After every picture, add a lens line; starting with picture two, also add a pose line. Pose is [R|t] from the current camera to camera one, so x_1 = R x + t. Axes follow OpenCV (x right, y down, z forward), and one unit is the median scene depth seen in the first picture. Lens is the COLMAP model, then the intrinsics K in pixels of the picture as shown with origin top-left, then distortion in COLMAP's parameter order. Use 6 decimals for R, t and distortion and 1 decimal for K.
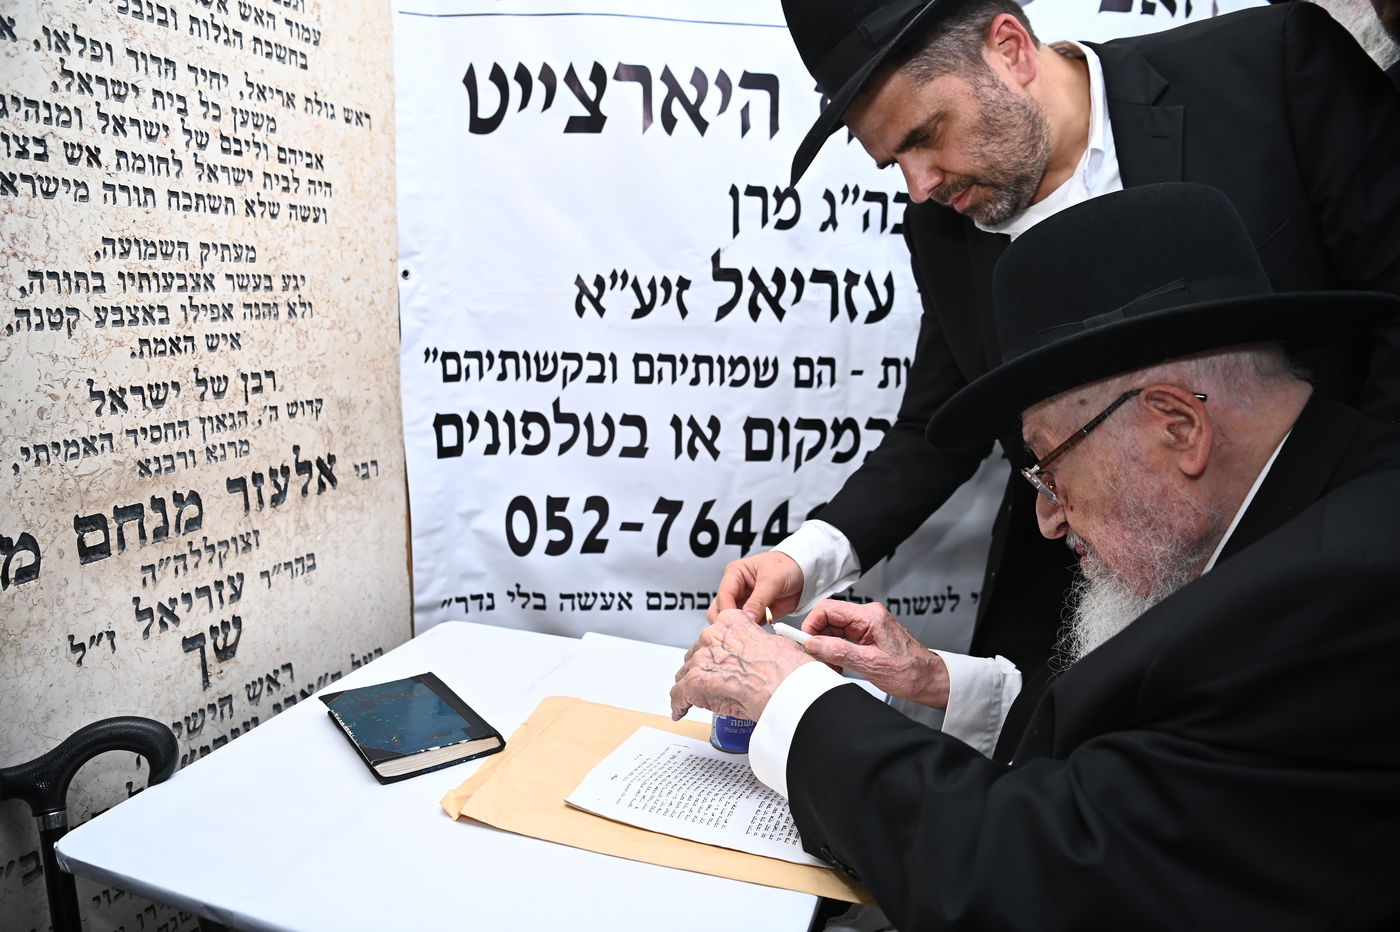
lens RADIAL K [[948.8, 0, 671.8], [0, 948.8, 457.8], [0, 0, 1]] dist [-0.080987, 0.019407]
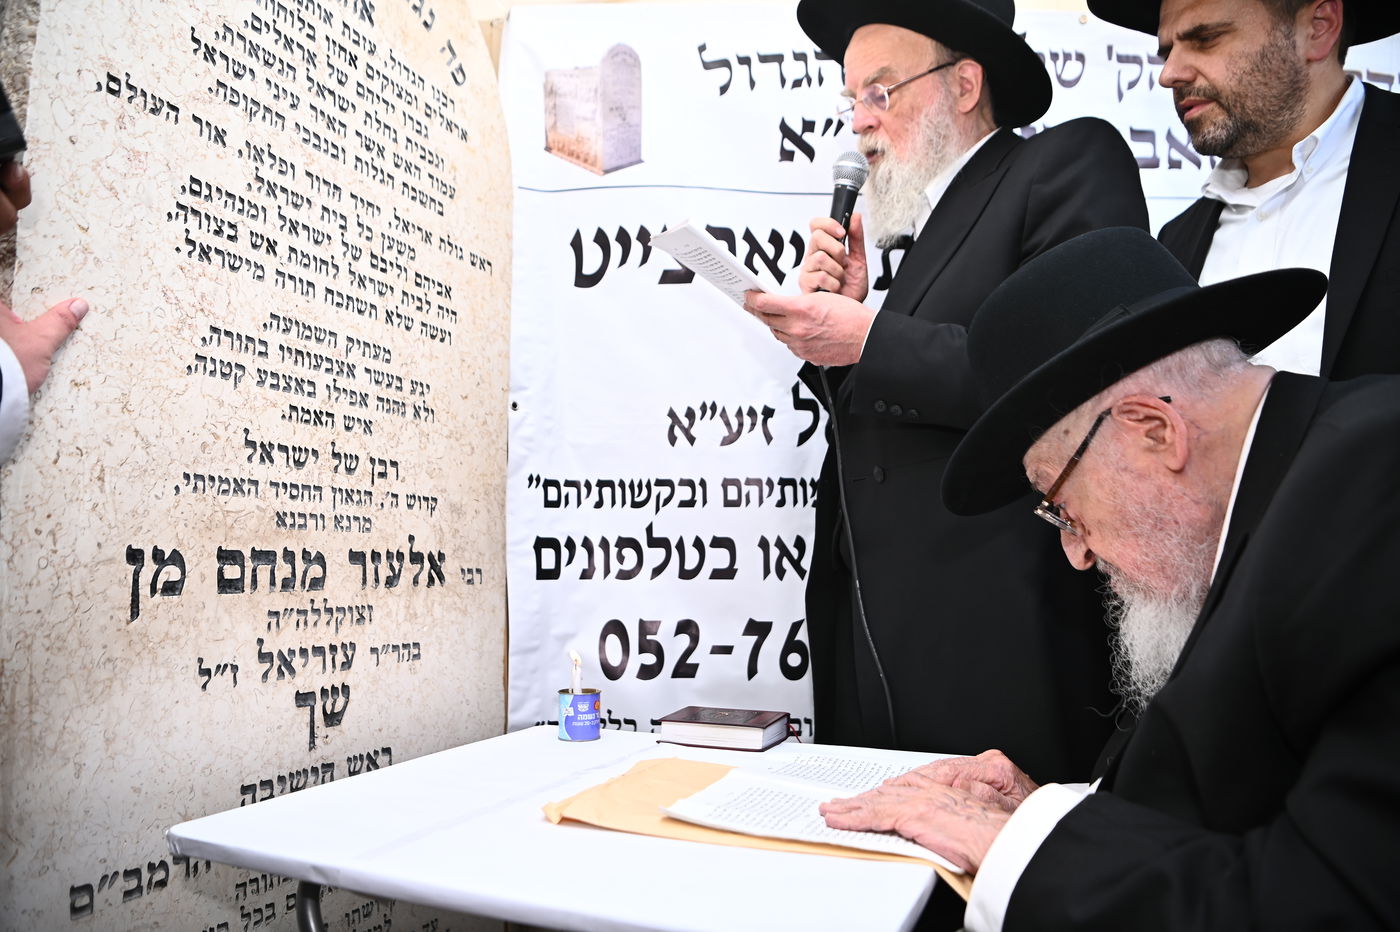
lens RADIAL K [[948.8, 0, 688.4], [0, 948.8, 469.9], [0, 0, 1]] dist [-0.080987, 0.019407]
pose [[0.998051, -0.020453, -0.058956, -0.018427], [0.003919, 0.963439, -0.267900, 0.202343], [0.062280, 0.267147, 0.961641, -0.038833]]
